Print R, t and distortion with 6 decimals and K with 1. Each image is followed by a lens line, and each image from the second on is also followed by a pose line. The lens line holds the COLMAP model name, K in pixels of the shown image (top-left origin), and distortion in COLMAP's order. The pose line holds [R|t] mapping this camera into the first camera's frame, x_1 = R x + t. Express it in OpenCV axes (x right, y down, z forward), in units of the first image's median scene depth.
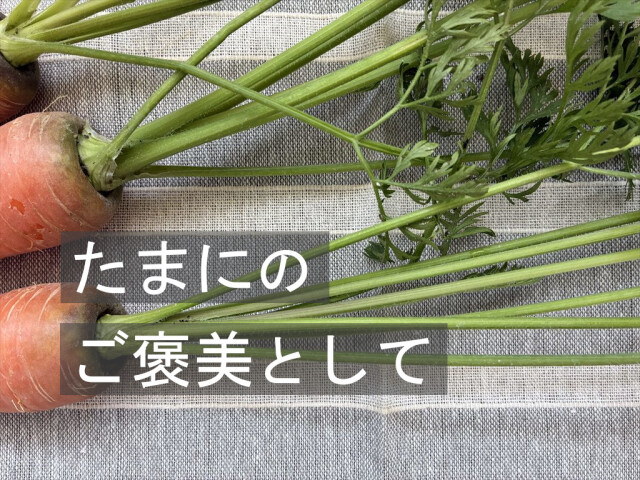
lens RADIAL K [[491.5, 0, 317.8], [0, 491.5, 237.4], [0, 0, 1]] dist [0.011935, -0.015382]
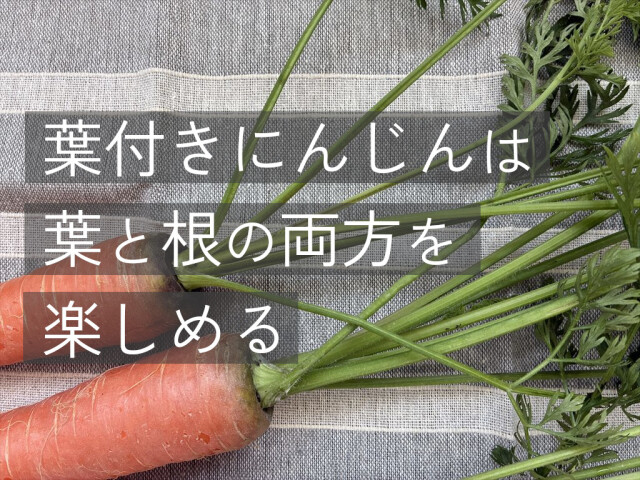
lens RADIAL K [[491.5, 0, 321.8], [0, 491.5, 240.0], [0, 0, 1]] dist [0.011935, -0.015382]
pose [[0.999556, 0.029735, -0.001722, -0.284552], [-0.029776, 0.998977, -0.034045, -0.385444], [0.000708, 0.034081, 0.999419, -0.100961]]
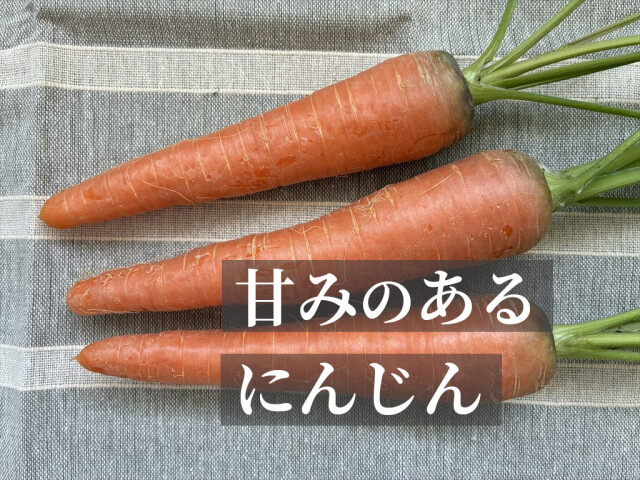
lens RADIAL K [[491.5, 0, 320.4], [0, 491.5, 242.7], [0, 0, 1]] dist [0.011935, -0.015382]
pose [[0.999320, 0.031610, -0.018986, -0.830822], [-0.031337, 0.999404, 0.014467, -0.031020], [0.019432, -0.013862, 0.999715, -0.155079]]
